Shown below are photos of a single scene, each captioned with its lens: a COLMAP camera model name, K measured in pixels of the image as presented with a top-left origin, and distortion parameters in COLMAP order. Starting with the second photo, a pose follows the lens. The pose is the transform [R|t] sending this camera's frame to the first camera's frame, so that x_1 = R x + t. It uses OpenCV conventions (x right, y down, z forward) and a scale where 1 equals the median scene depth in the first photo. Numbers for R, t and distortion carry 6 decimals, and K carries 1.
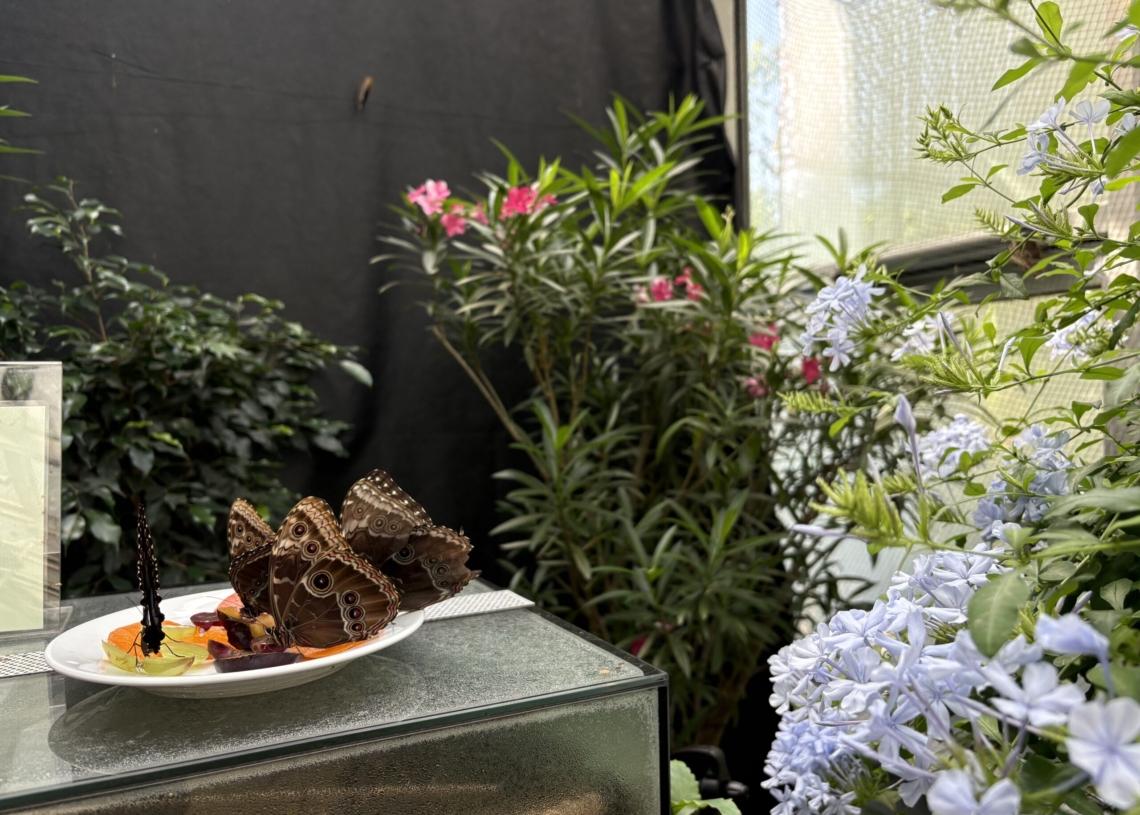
lens RADIAL K [[886.7, 0, 570.0], [0, 886.7, 407.5], [0, 0, 1]] dist [0.016070, -0.002598]
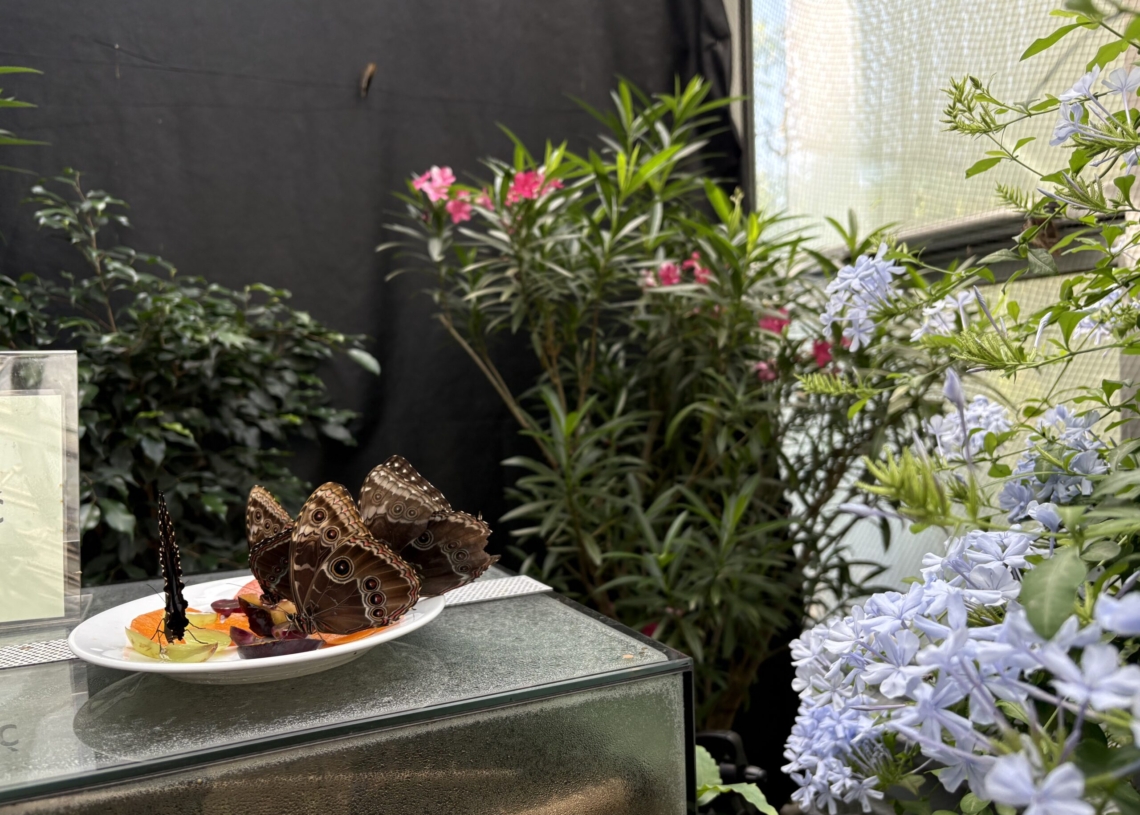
lens RADIAL K [[885.5, 0, 557.3], [0, 885.5, 411.8], [0, 0, 1]] dist [0.012829, 0.008057]
pose [[0.999804, -0.009272, -0.017512, -0.006777], [0.009593, 0.999786, 0.018320, 0.001887], [0.017339, -0.018485, 0.999679, 0.005149]]
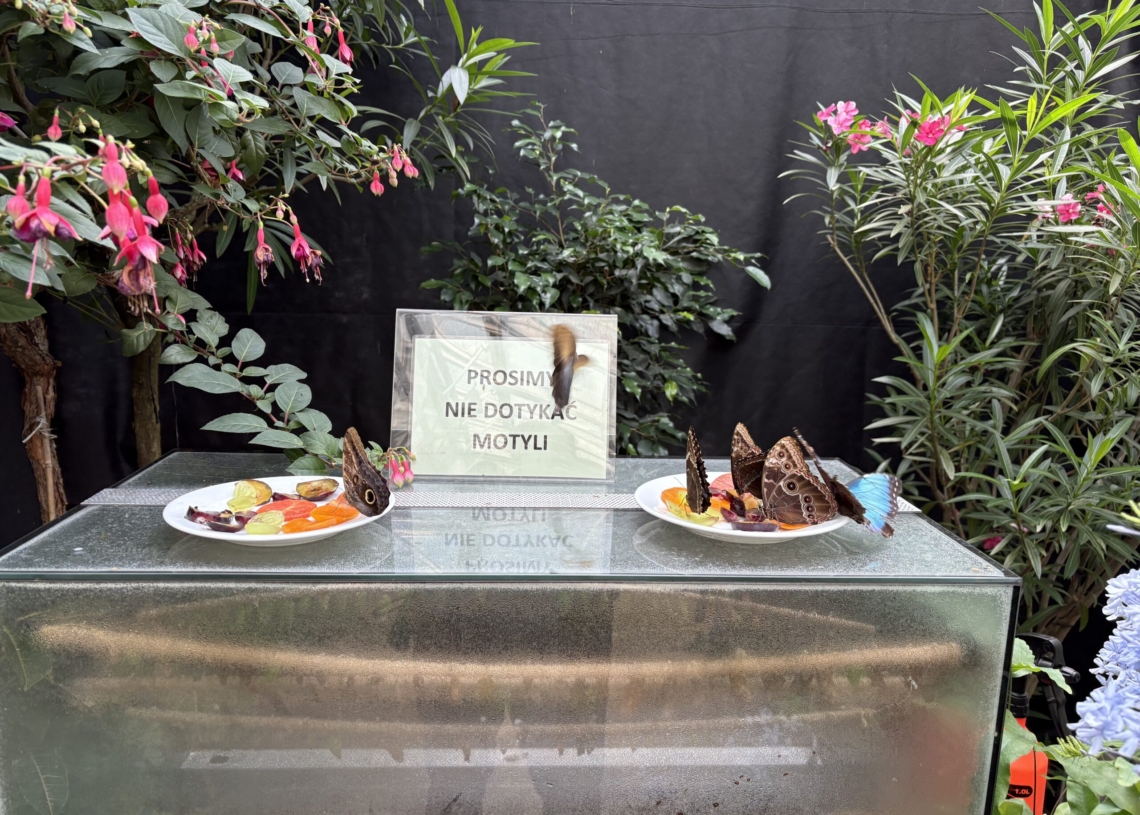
lens RADIAL K [[885.5, 0, 557.3], [0, 885.5, 411.8], [0, 0, 1]] dist [0.012829, 0.008057]
pose [[0.919199, 0.119966, -0.375074, -0.027119], [-0.054197, 0.981942, 0.181250, -0.068460], [0.390045, -0.146277, 0.909103, -0.209367]]
